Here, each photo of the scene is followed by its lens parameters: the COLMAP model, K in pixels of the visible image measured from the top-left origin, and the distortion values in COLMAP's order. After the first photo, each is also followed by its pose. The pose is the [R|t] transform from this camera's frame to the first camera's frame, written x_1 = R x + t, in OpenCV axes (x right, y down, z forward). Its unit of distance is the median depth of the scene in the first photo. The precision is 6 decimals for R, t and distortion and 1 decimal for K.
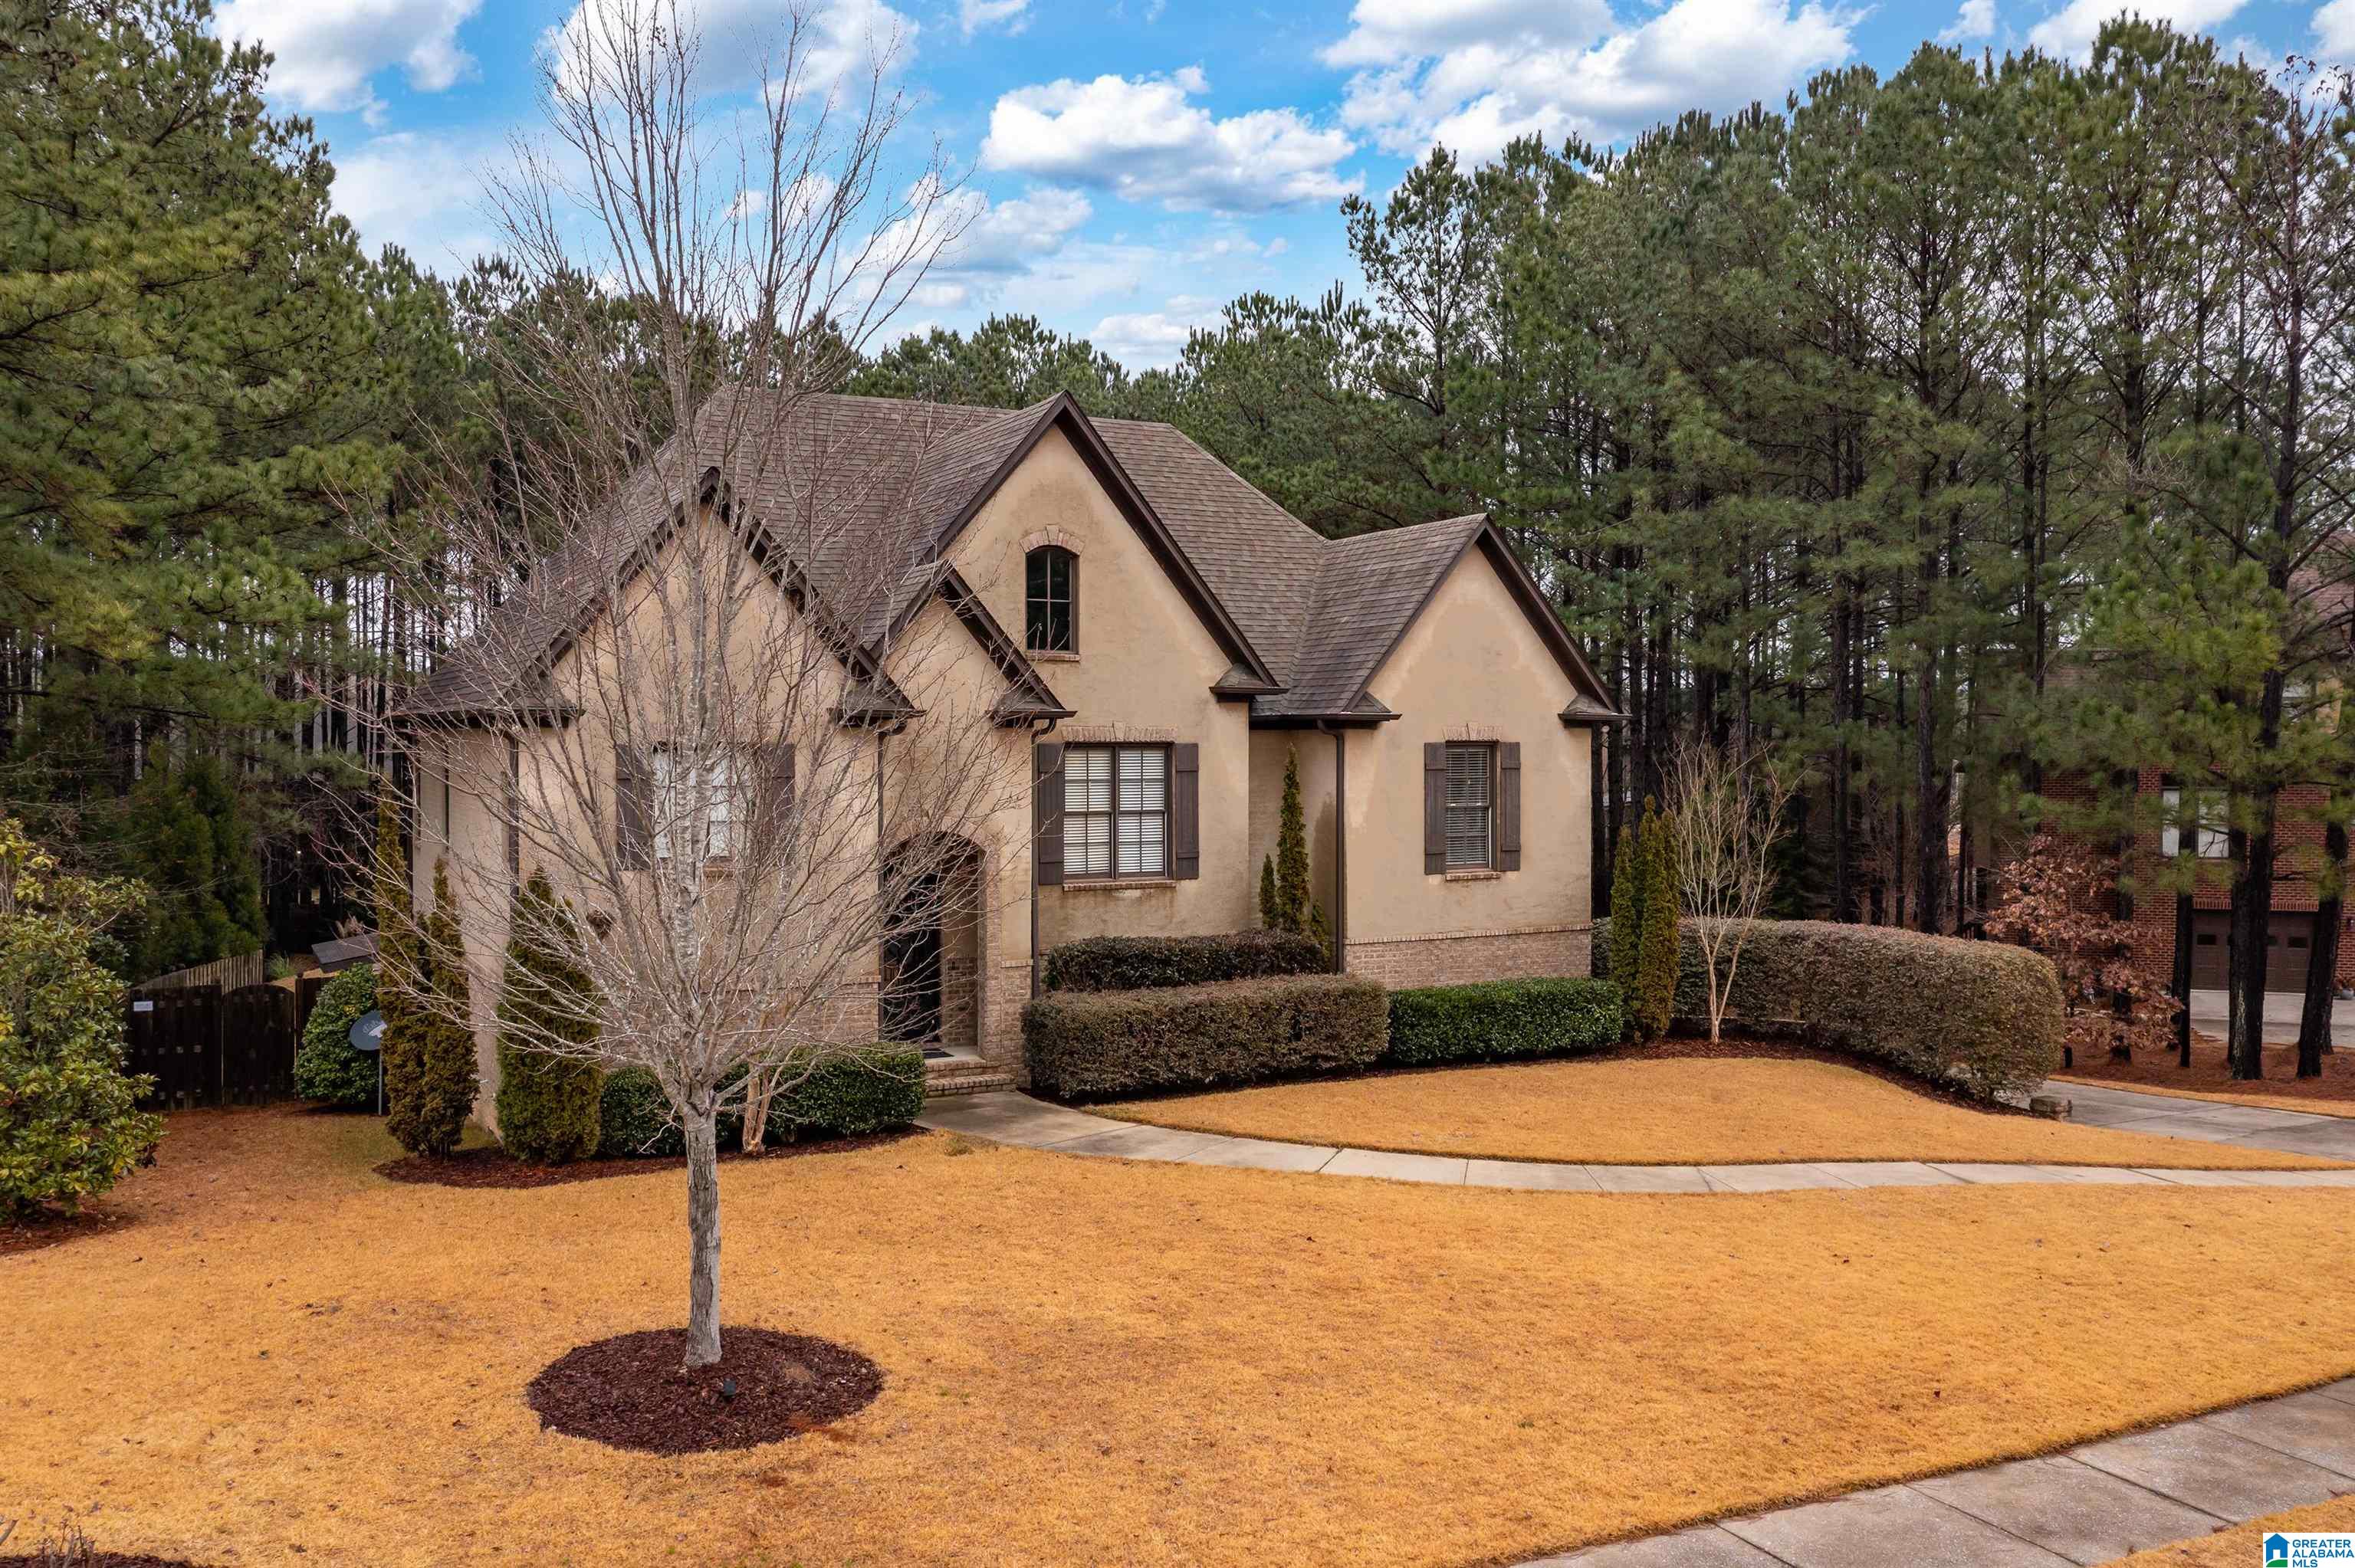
lens RADIAL K [[1881.7, 0, 1134.3], [0, 1881.7, 815.5], [0, 0, 1]] dist [-0.021961, 0.004905]
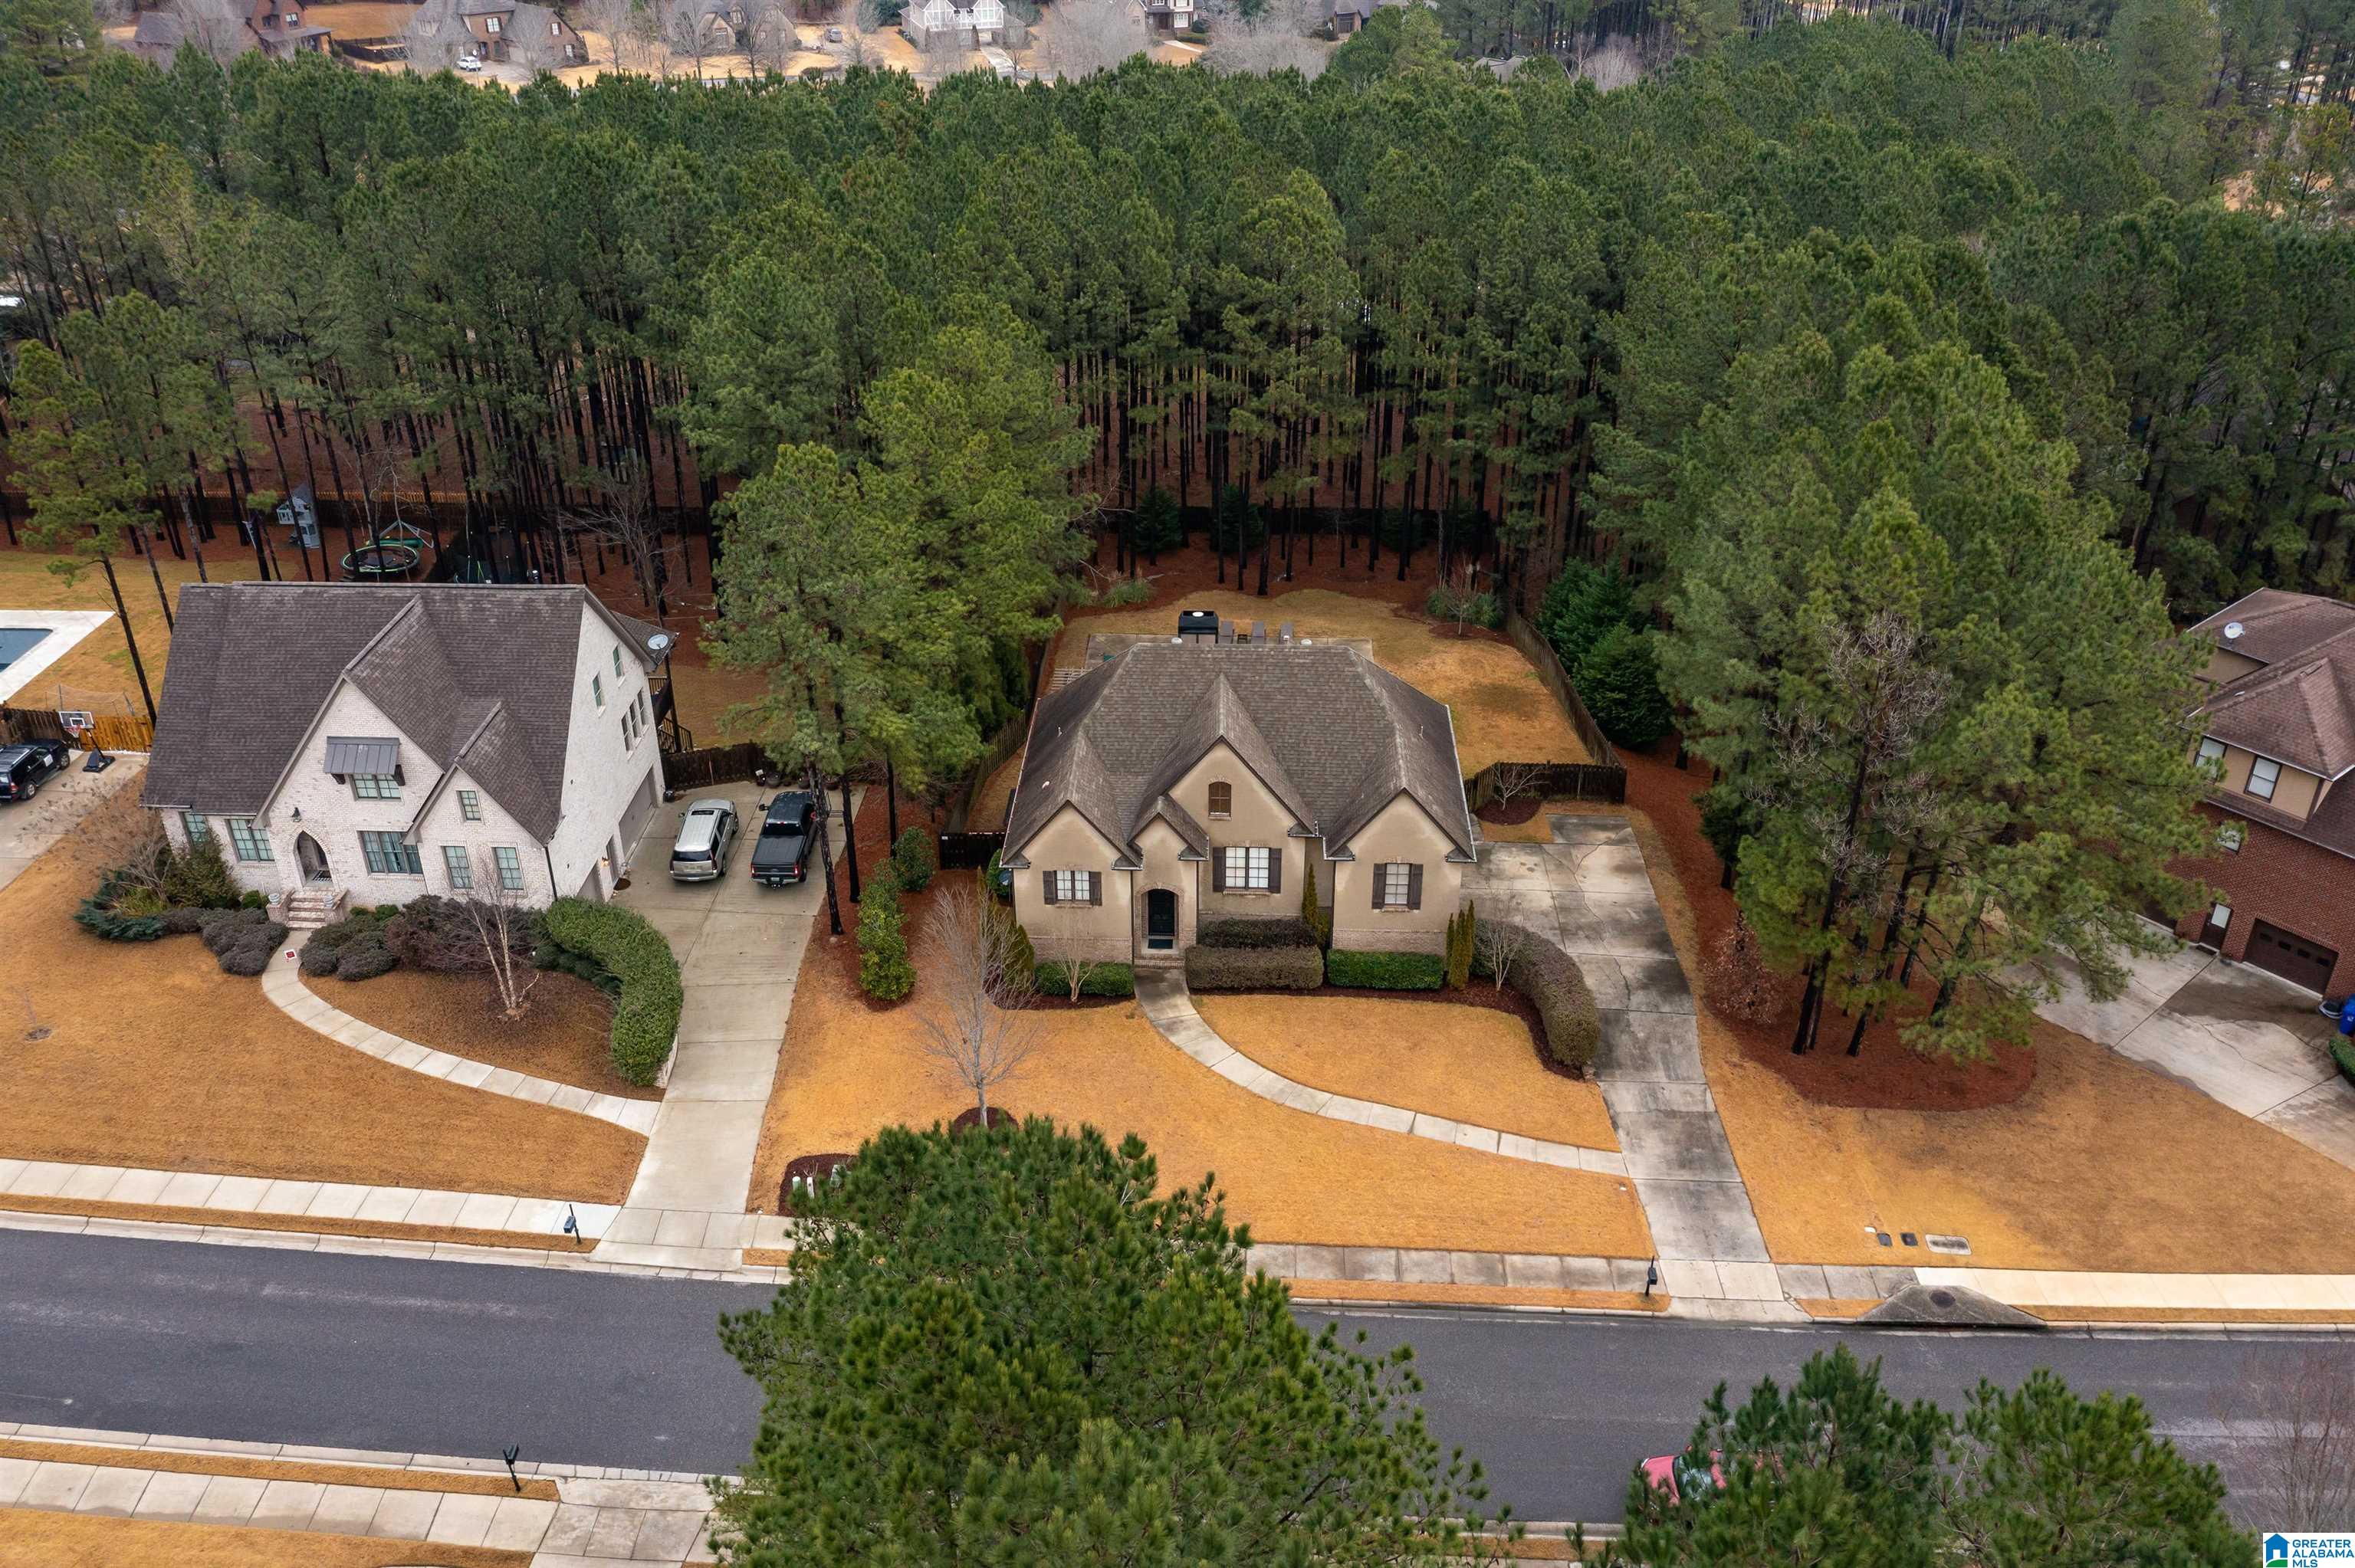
lens RADIAL K [[1881.7, 0, 1183.2], [0, 1881.7, 783.5], [0, 0, 1]] dist [-0.021961, 0.004905]
pose [[0.870852, 0.246627, -0.425197, 0.984430], [-0.018570, 0.880909, 0.472922, -1.325325], [0.491195, -0.403949, 0.771720, -0.996519]]
